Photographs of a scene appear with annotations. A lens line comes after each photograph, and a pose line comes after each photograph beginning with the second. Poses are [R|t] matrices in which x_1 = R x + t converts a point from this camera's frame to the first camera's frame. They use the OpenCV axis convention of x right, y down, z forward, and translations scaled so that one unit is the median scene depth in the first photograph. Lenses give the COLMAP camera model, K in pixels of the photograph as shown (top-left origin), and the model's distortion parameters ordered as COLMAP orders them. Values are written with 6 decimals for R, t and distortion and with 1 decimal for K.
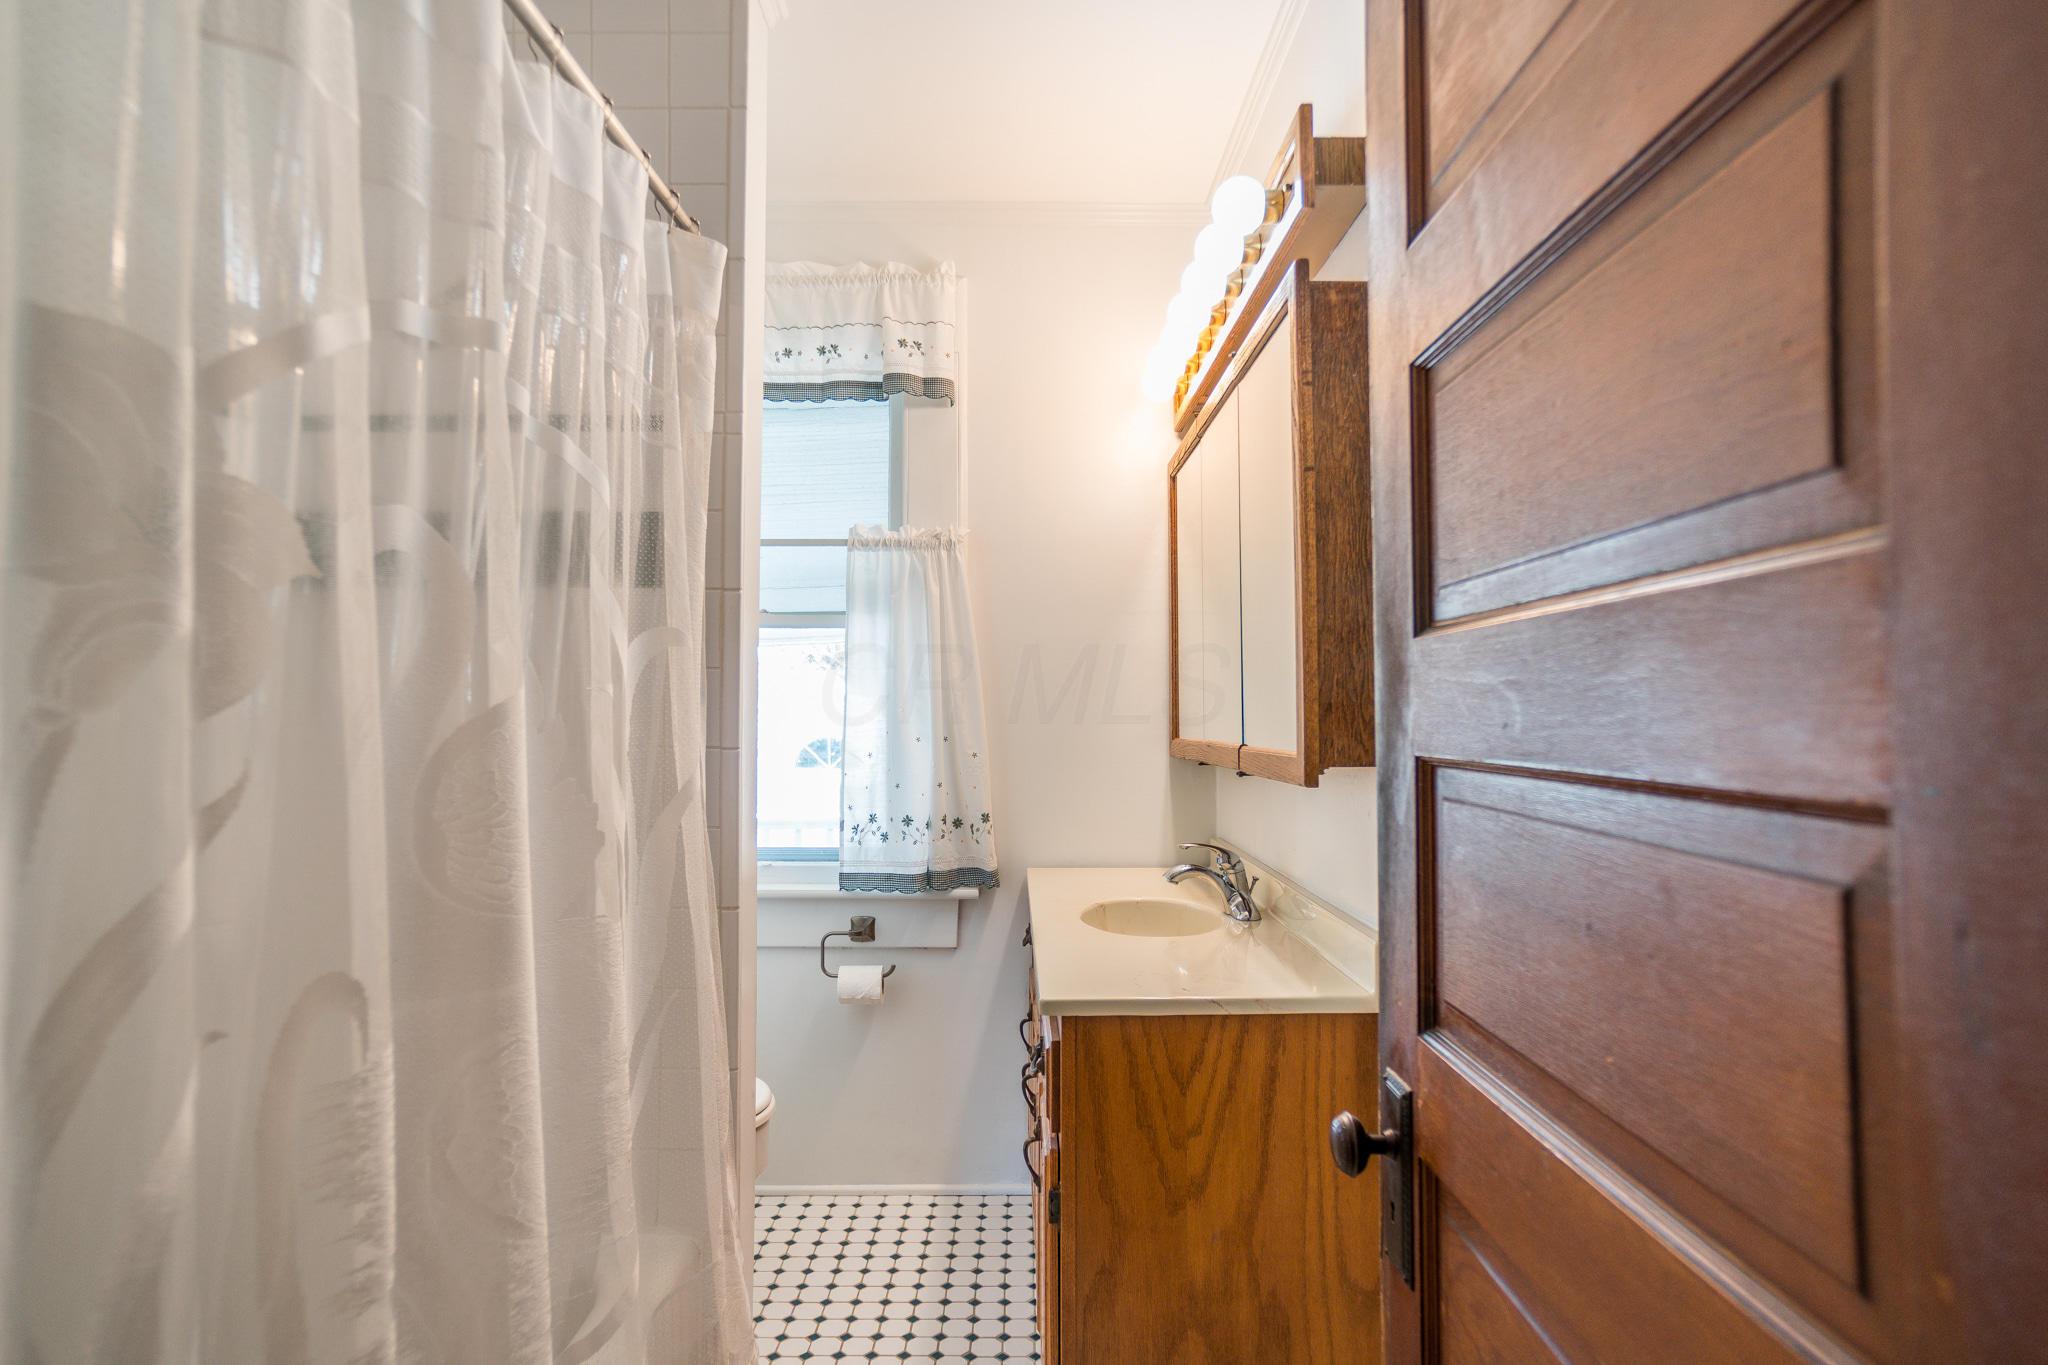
lens RADIAL K [[1092.1, 0, 1036.9], [0, 1092.1, 696.2], [0, 0, 1]] dist [-0.018502, 0.032712]
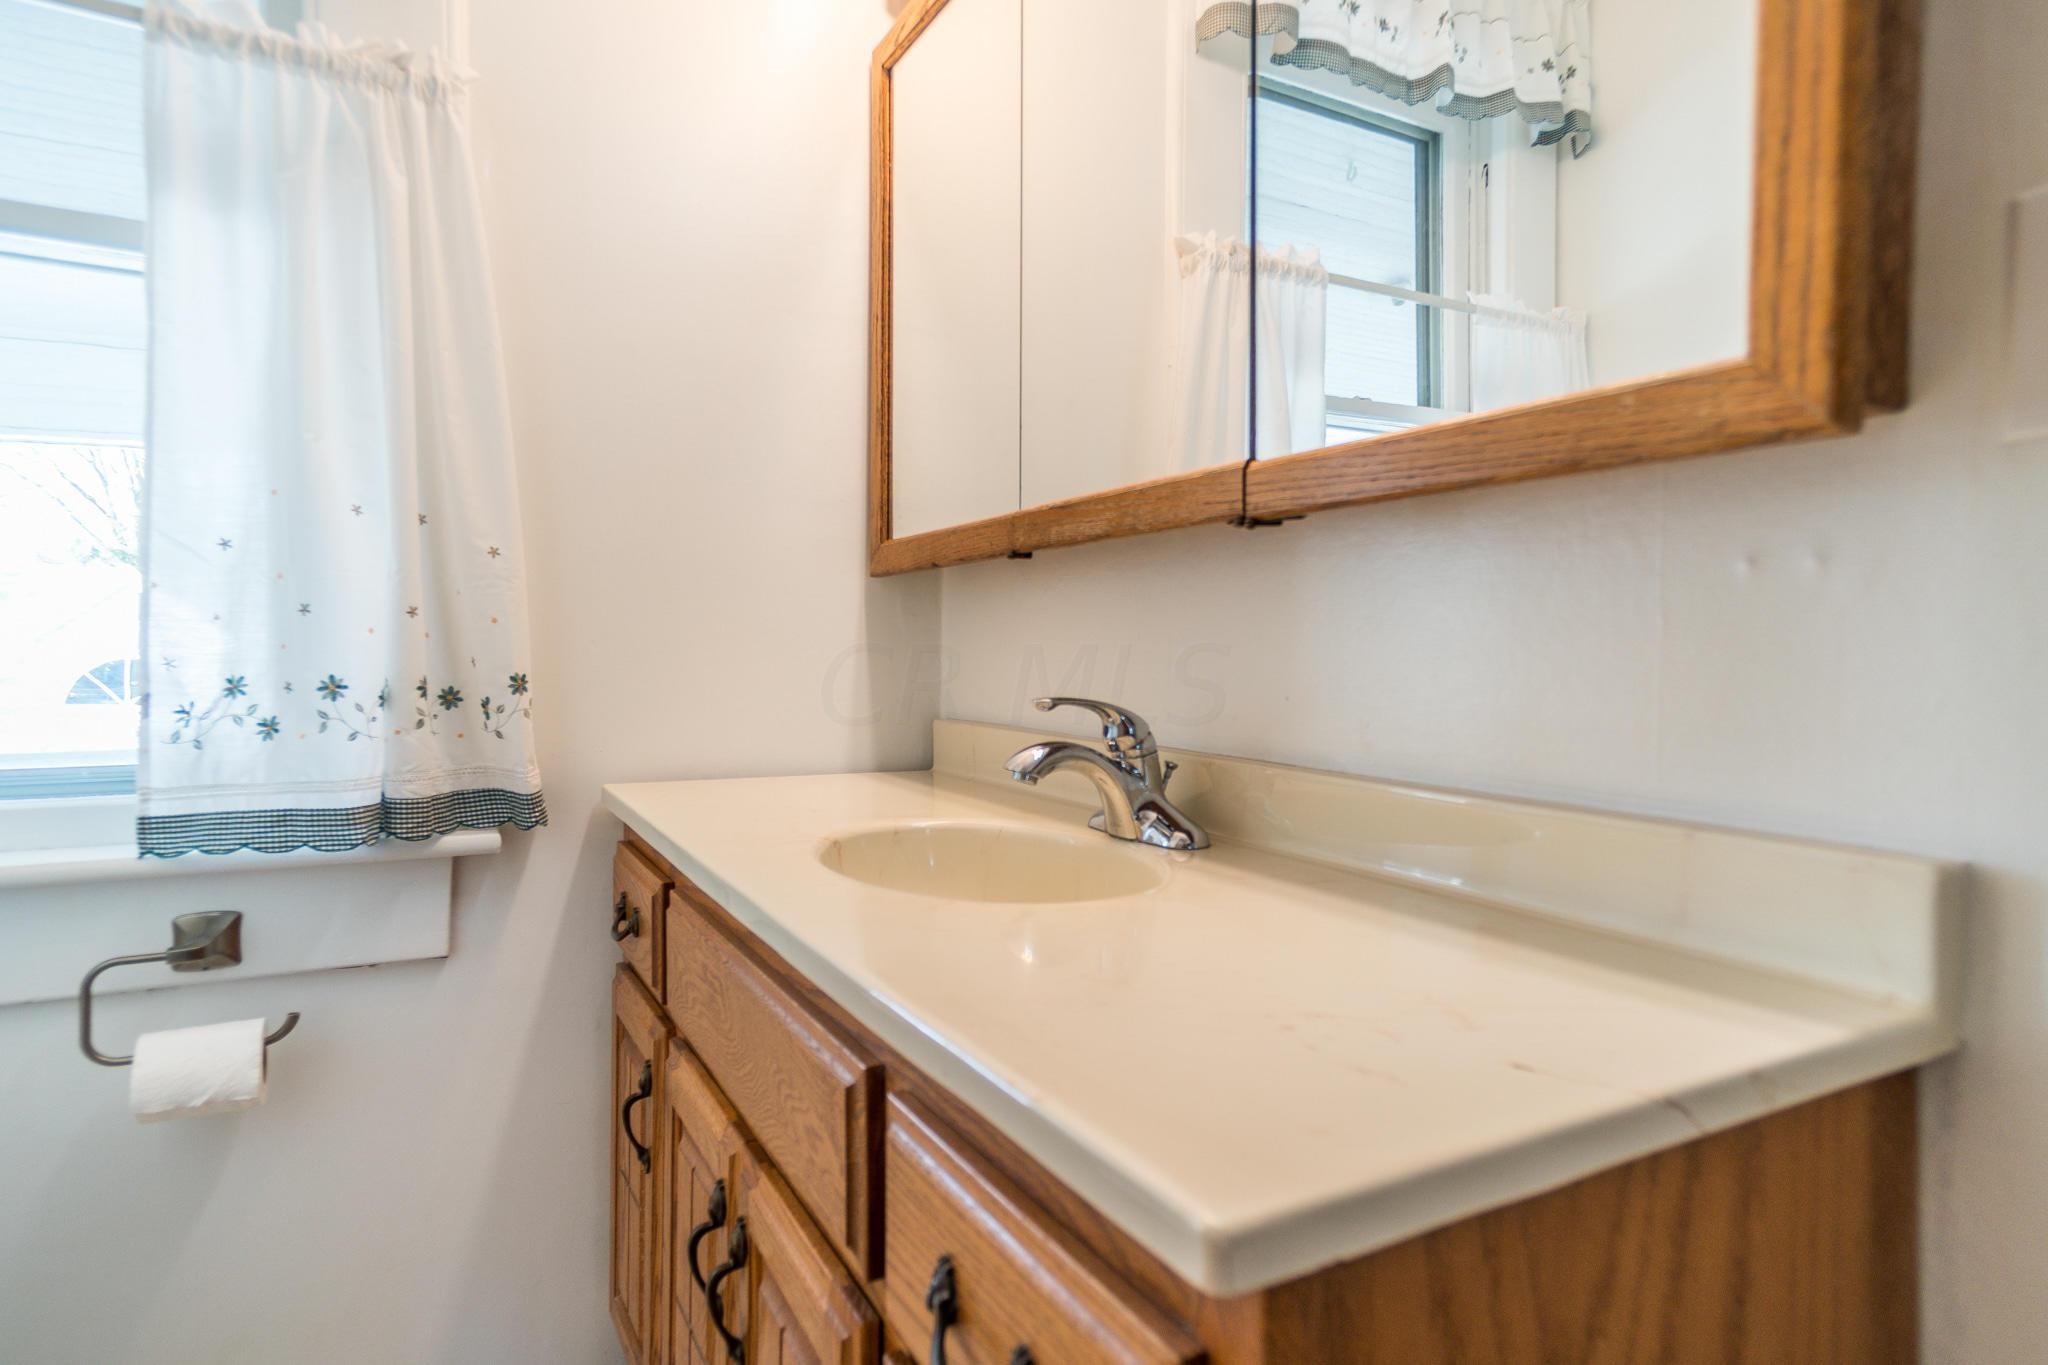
lens RADIAL K [[1092.1, 0, 1003.0], [0, 1092.1, 683.7], [0, 0, 1]] dist [-0.018502, 0.032712]
pose [[0.884182, -0.002700, 0.467136, -0.082512], [-0.016873, 0.999146, 0.037713, 0.089126], [-0.466839, -0.041227, 0.883381, 0.472264]]
